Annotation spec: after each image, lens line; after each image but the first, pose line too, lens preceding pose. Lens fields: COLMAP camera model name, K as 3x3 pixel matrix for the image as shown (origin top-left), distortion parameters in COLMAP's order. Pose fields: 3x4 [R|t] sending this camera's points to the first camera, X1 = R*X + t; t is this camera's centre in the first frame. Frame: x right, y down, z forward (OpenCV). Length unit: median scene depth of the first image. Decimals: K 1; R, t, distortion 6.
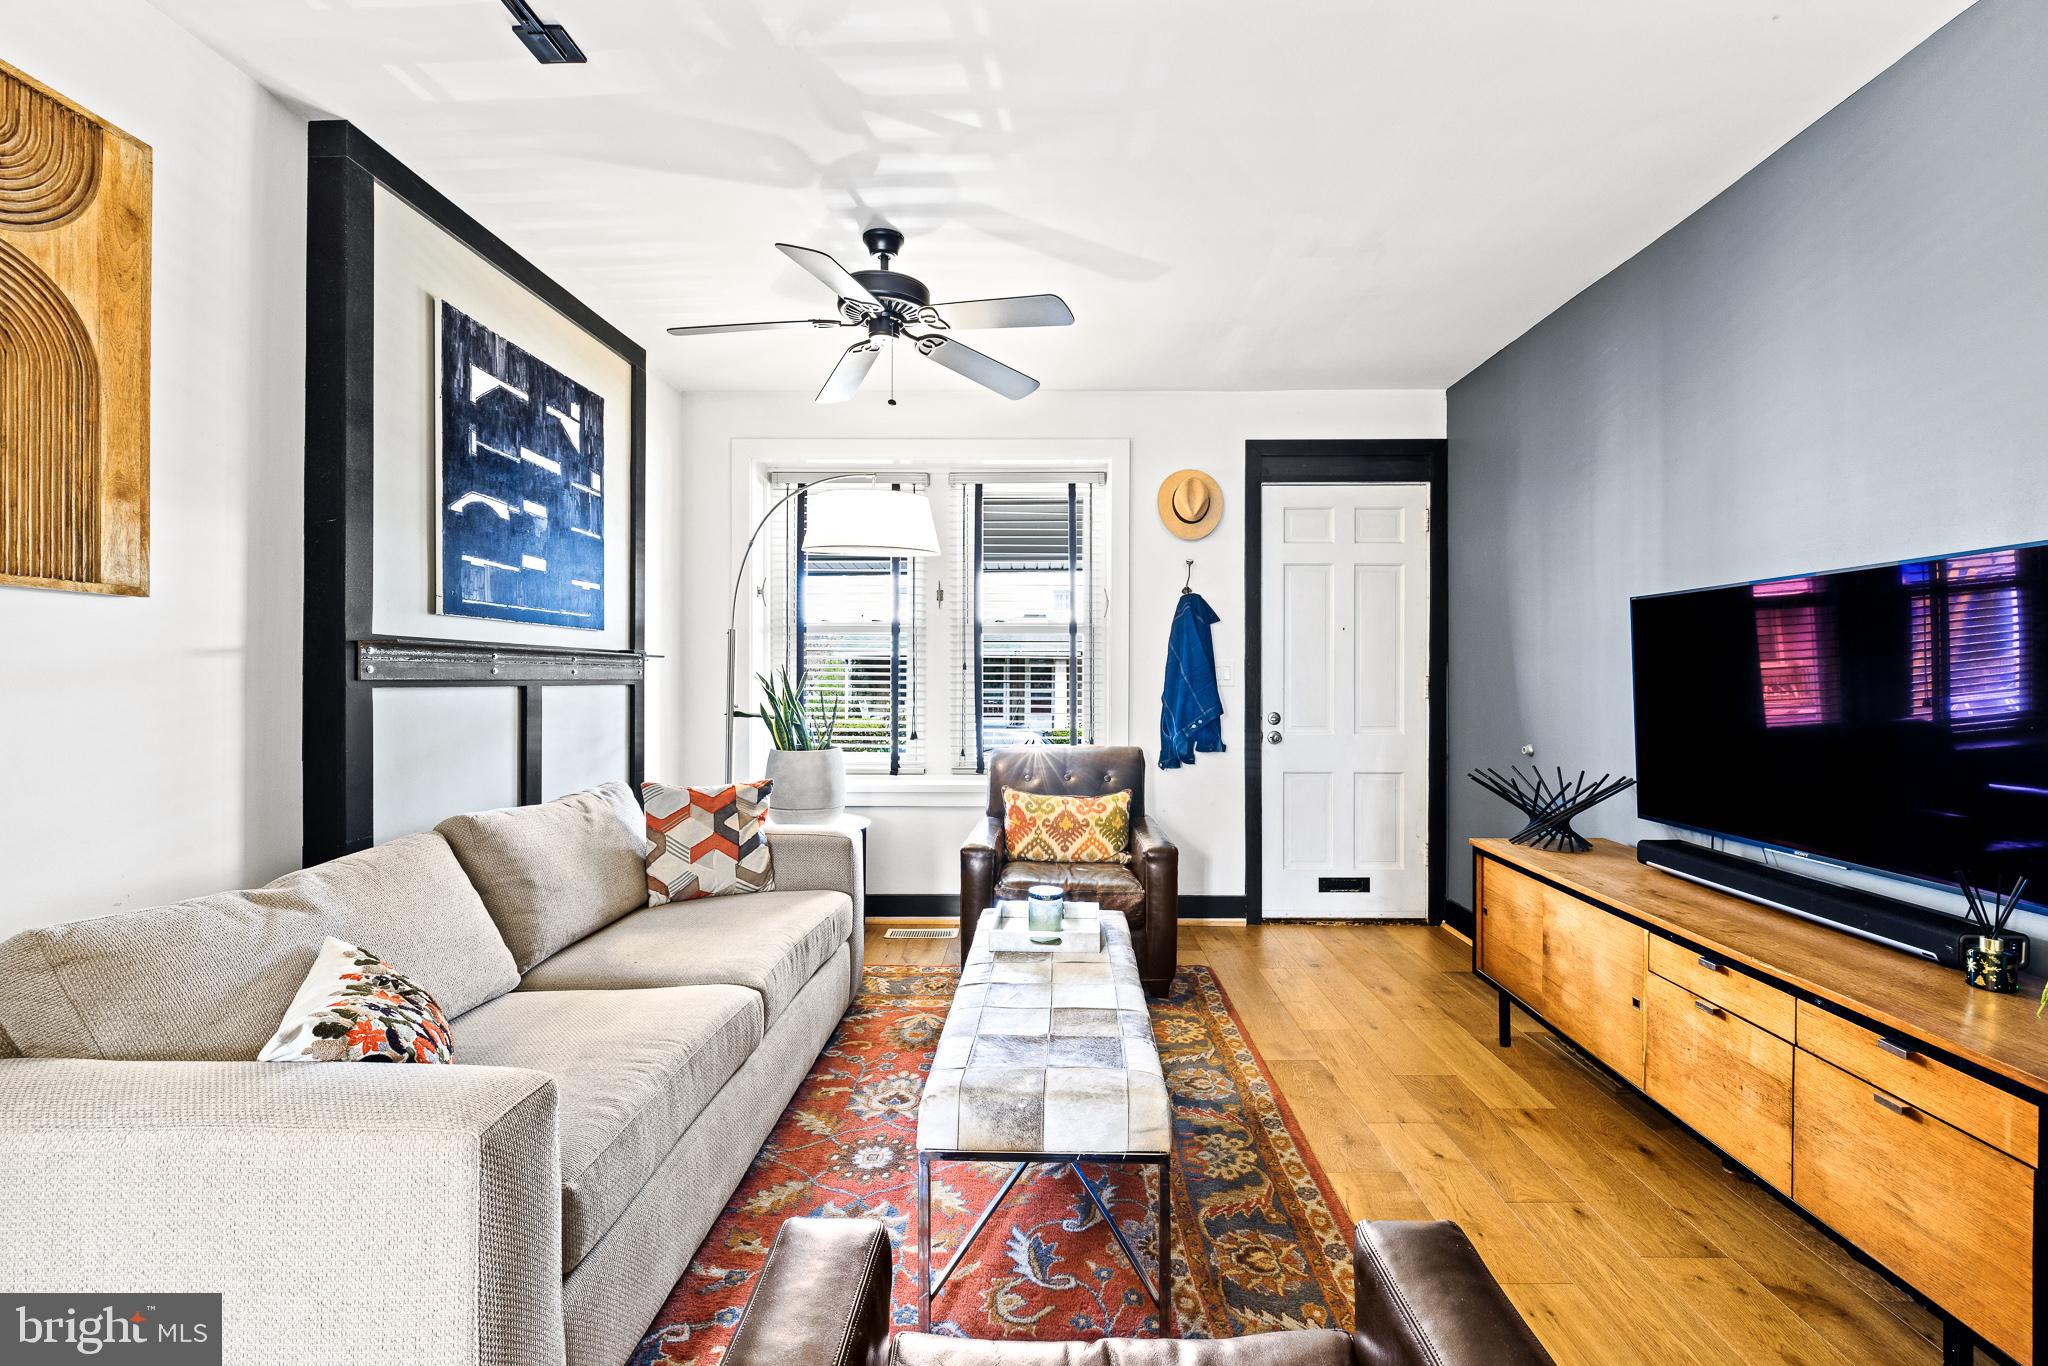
lens RADIAL K [[877.4, 0, 1040.4], [0, 877.4, 675.7], [0, 0, 1]] dist [0.000603, 0.000419]
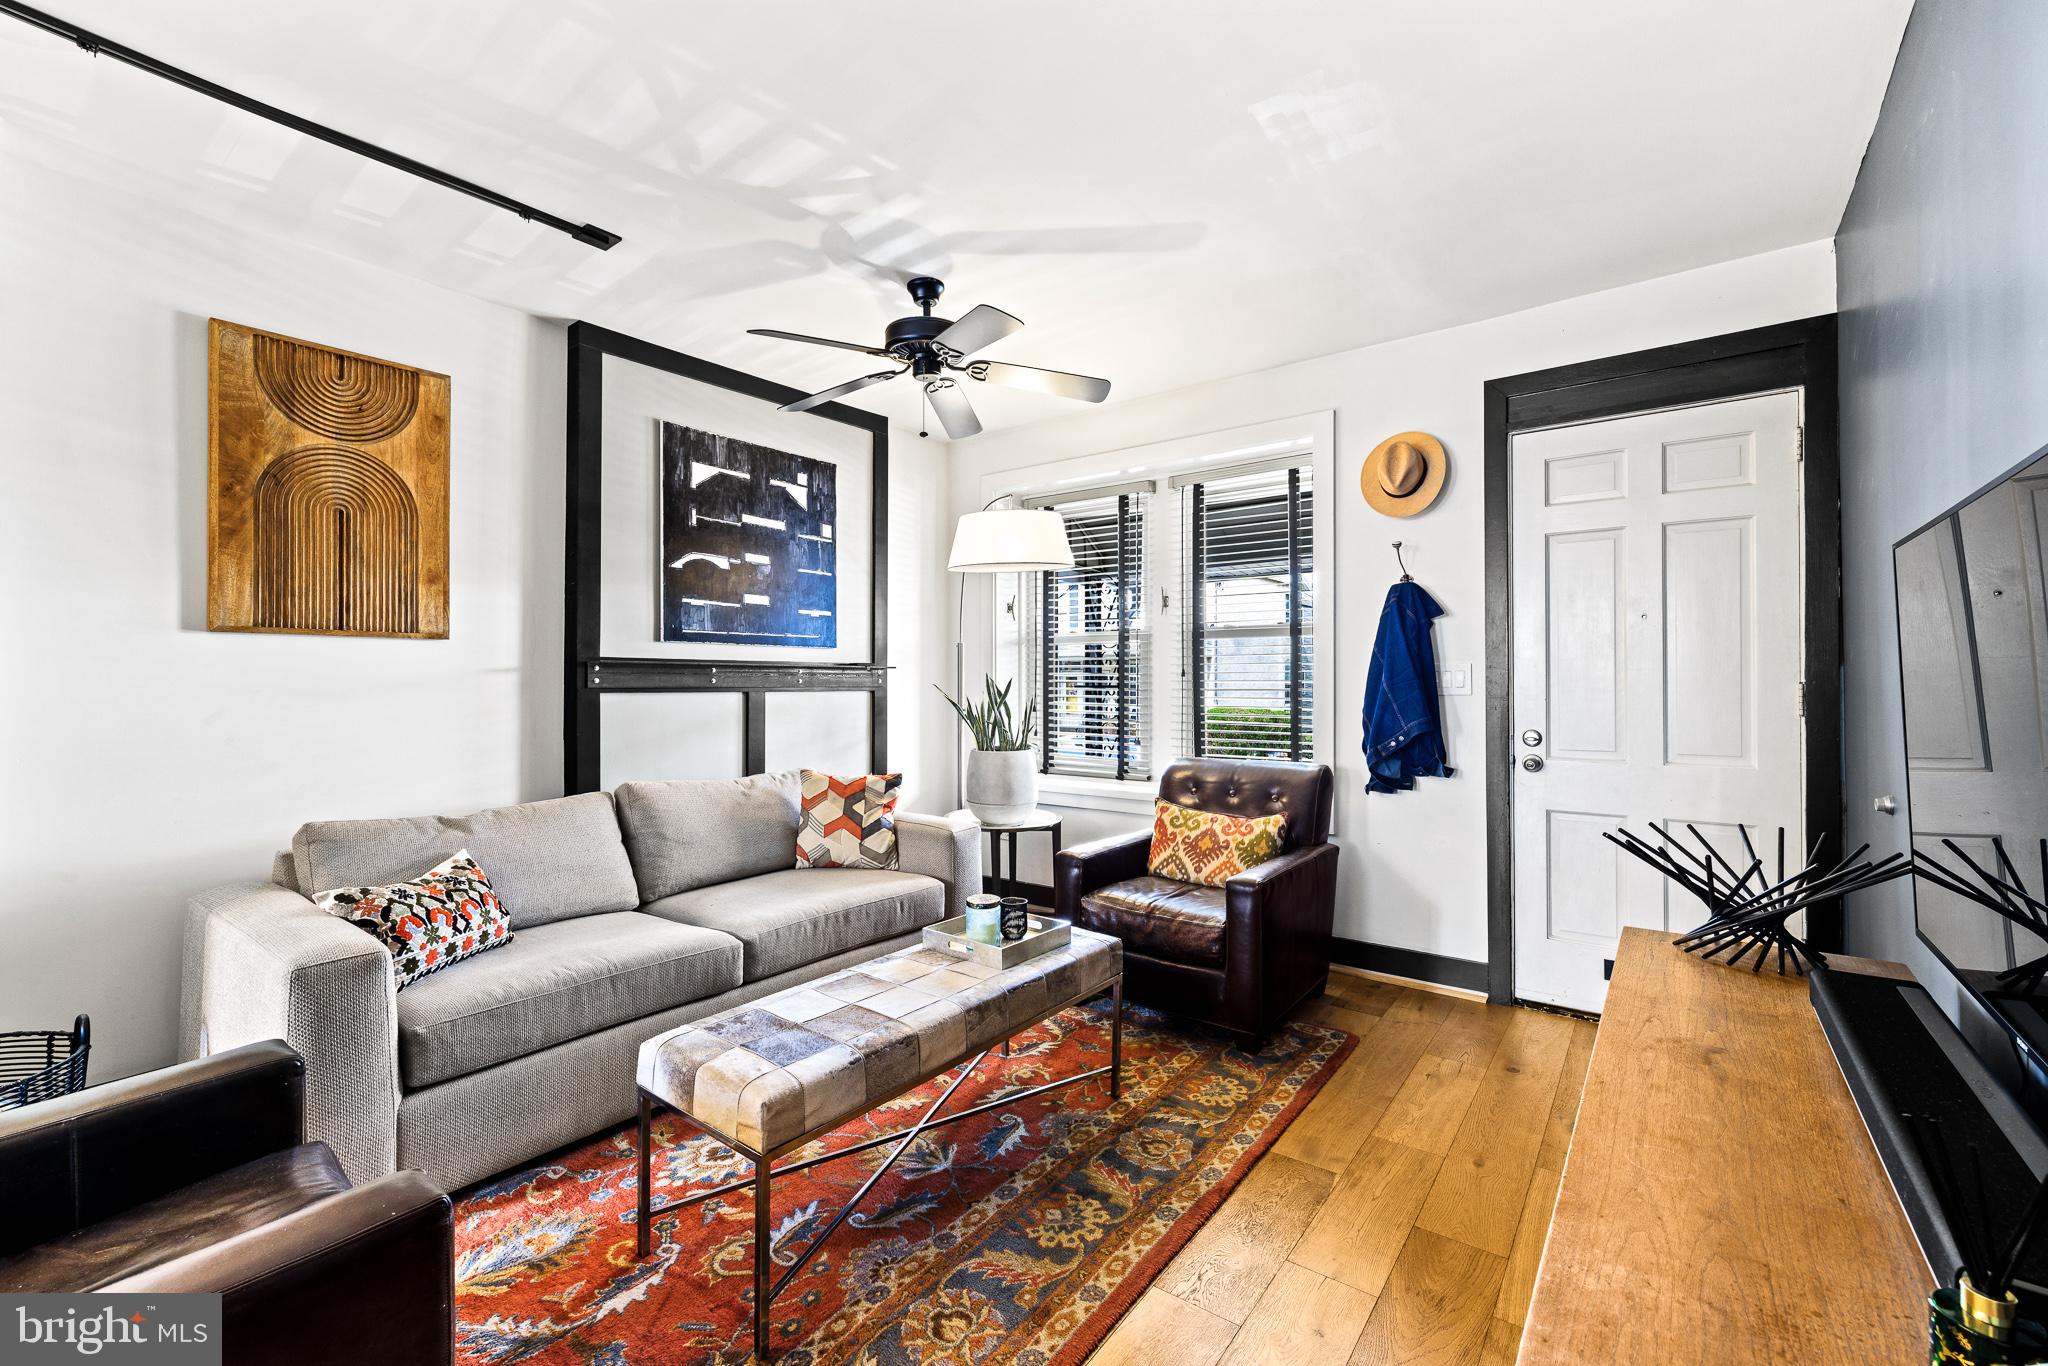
lens RADIAL K [[856.5, 0, 1017.3], [0, 856.5, 673.6], [0, 0, 1]] dist [0.001597, 0.000293]
pose [[0.799329, -0.008369, -0.600835, 0.515399], [0.003214, 0.999948, -0.009652, -0.002084], [0.600885, 0.005784, 0.799315, 0.198726]]
